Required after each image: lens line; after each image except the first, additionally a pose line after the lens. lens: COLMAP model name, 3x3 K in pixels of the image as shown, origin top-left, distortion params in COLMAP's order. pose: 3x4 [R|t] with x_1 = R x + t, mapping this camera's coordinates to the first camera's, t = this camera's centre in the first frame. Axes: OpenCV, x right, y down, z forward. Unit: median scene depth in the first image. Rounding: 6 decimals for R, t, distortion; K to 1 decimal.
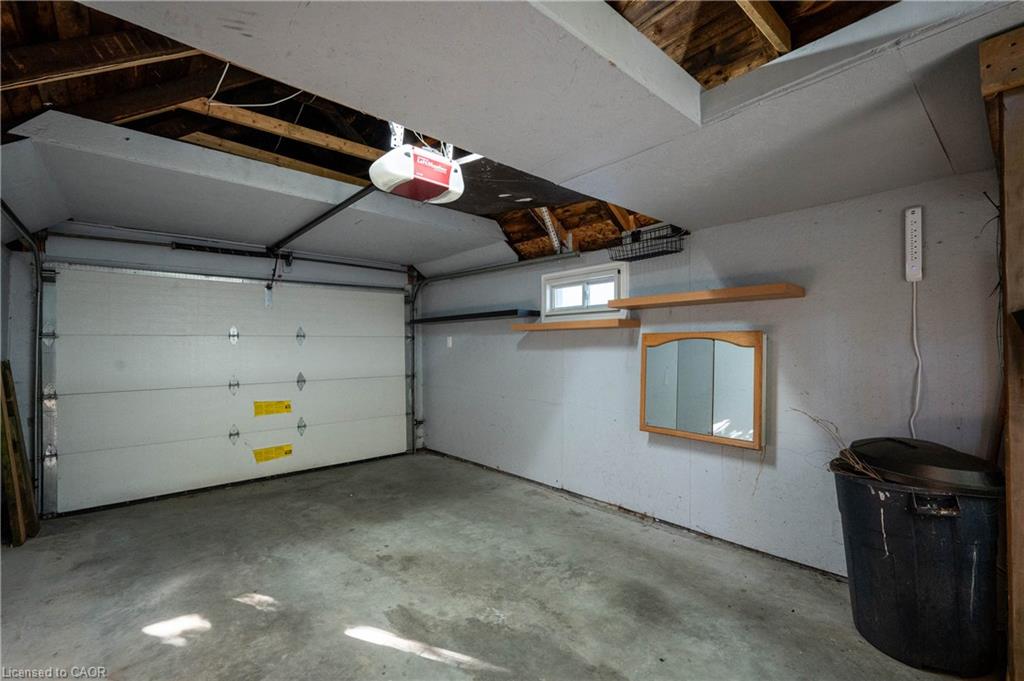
lens RADIAL K [[450.3, 0, 512.8], [0, 450.3, 344.2], [0, 0, 1]] dist [-0.000614, -0.000642]
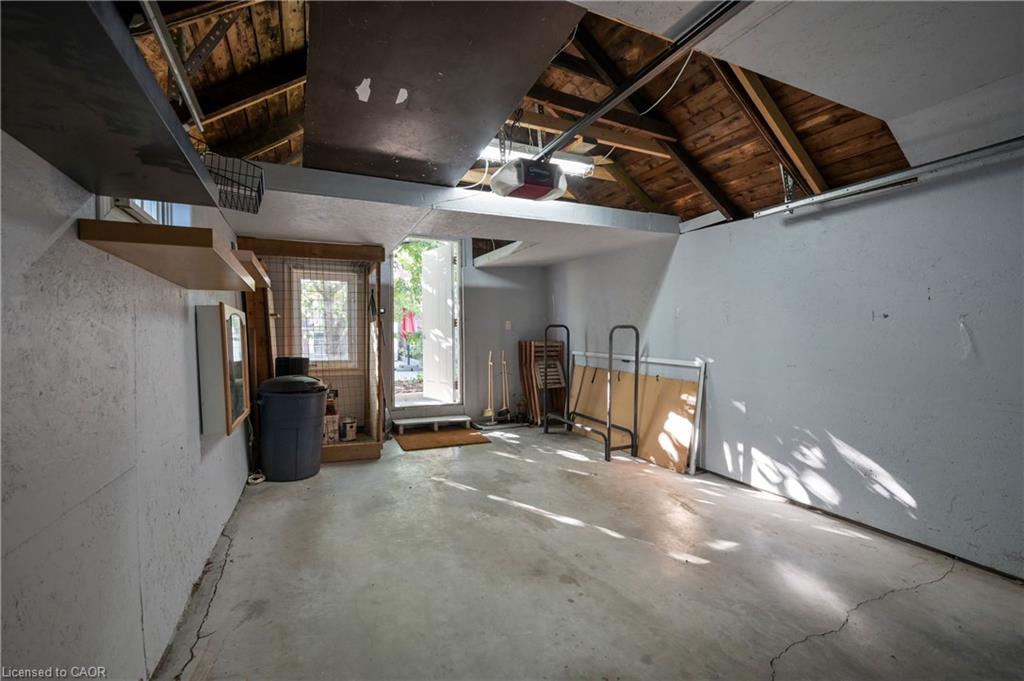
lens RADIAL K [[450.3, 0, 511.2], [0, 450.3, 340.0], [0, 0, 1]] dist [-0.000614, -0.000642]
pose [[-0.961665, 0.006479, 0.274151, -0.428745], [0.005698, 0.999977, -0.003647, 0.050065], [-0.274169, -0.001945, -0.961680, 1.886288]]
